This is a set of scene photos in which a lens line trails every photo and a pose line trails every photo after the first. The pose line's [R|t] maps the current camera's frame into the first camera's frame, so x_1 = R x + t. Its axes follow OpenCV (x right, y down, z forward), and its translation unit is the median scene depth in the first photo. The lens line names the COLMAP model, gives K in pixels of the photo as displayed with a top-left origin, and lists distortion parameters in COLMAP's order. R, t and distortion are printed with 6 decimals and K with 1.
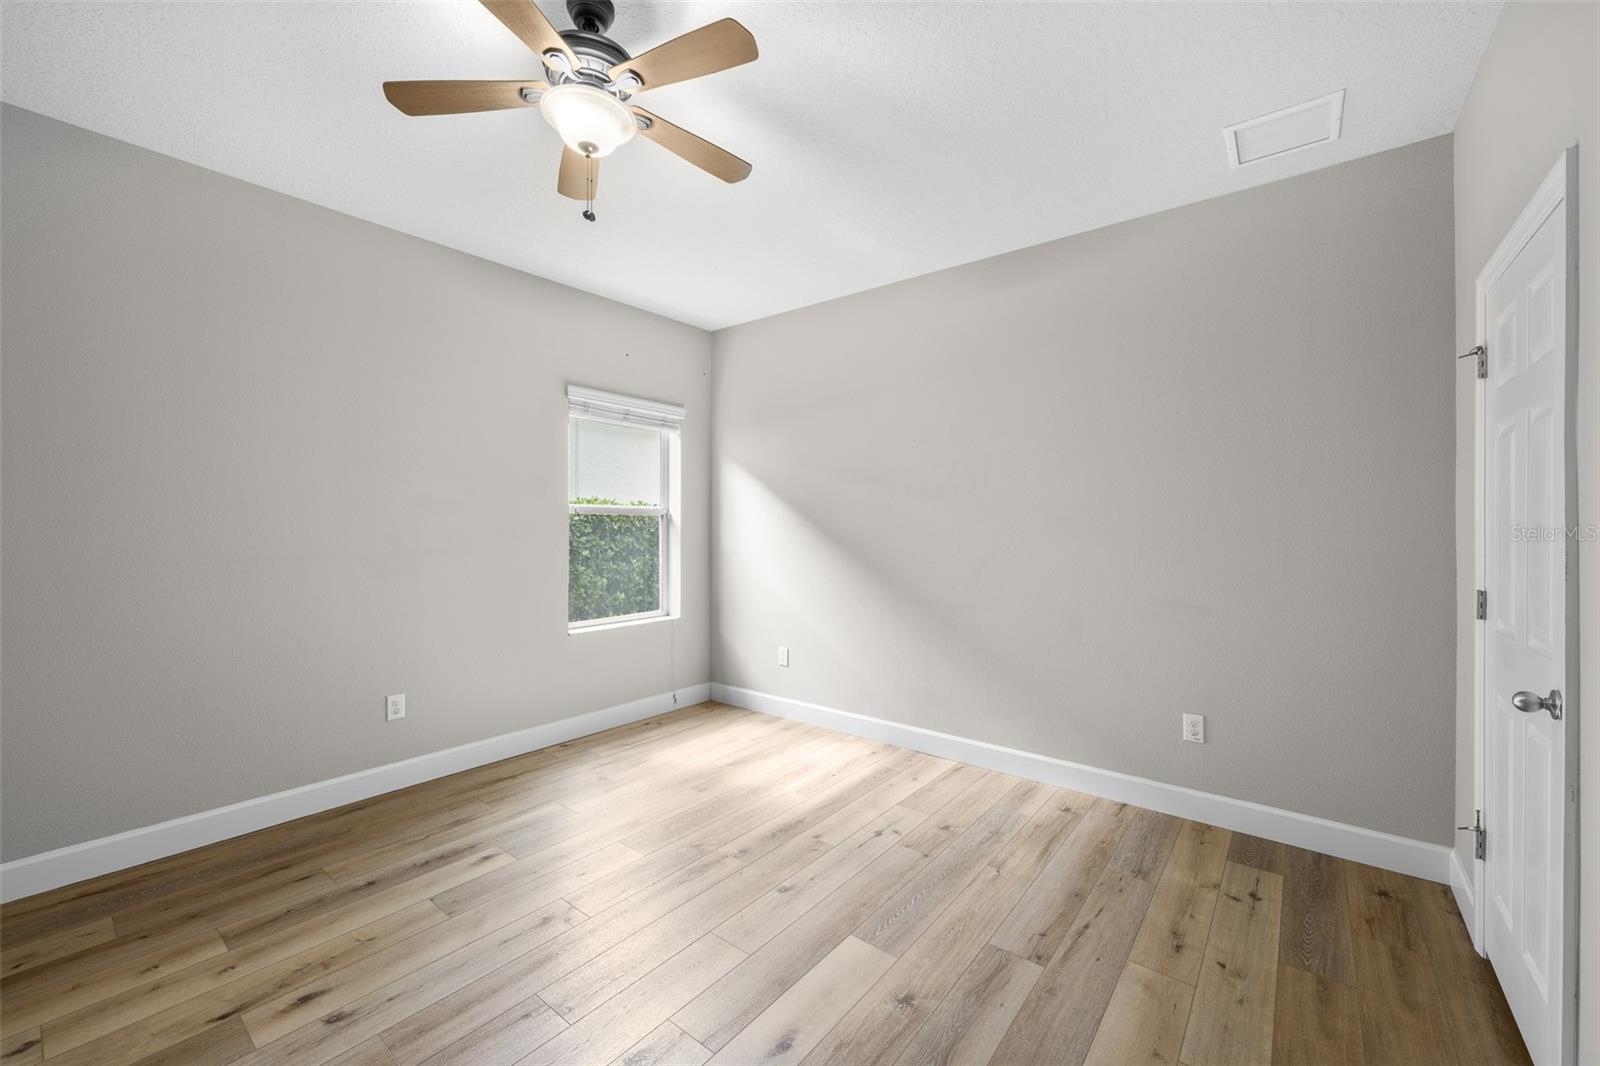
lens RADIAL K [[642.2, 0, 800.6], [0, 642.2, 527.0], [0, 0, 1]] dist [-0.000464, -0.000035]
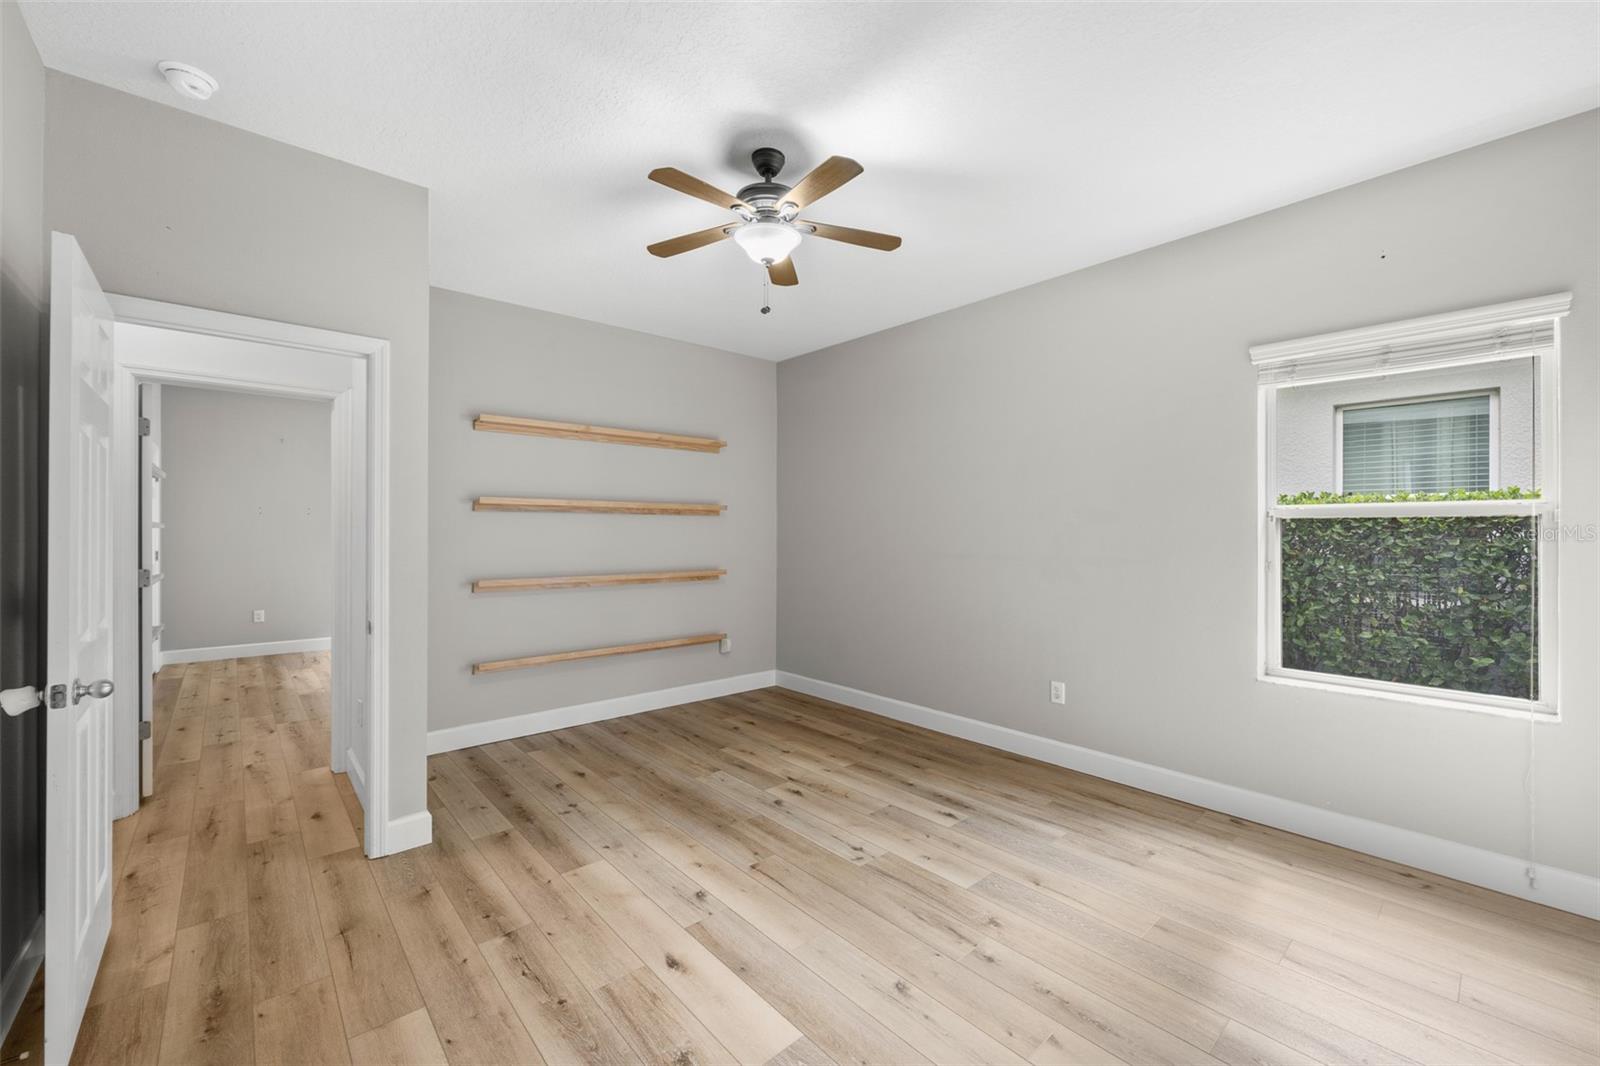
lens RADIAL K [[642.2, 0, 795.3], [0, 642.2, 531.4], [0, 0, 1]] dist [-0.000464, -0.000035]
pose [[-0.181581, -0.004479, -0.983366, 0.732330], [-0.005134, 0.999980, -0.003606, -0.000676], [0.983362, 0.004394, -0.181601, 0.940686]]
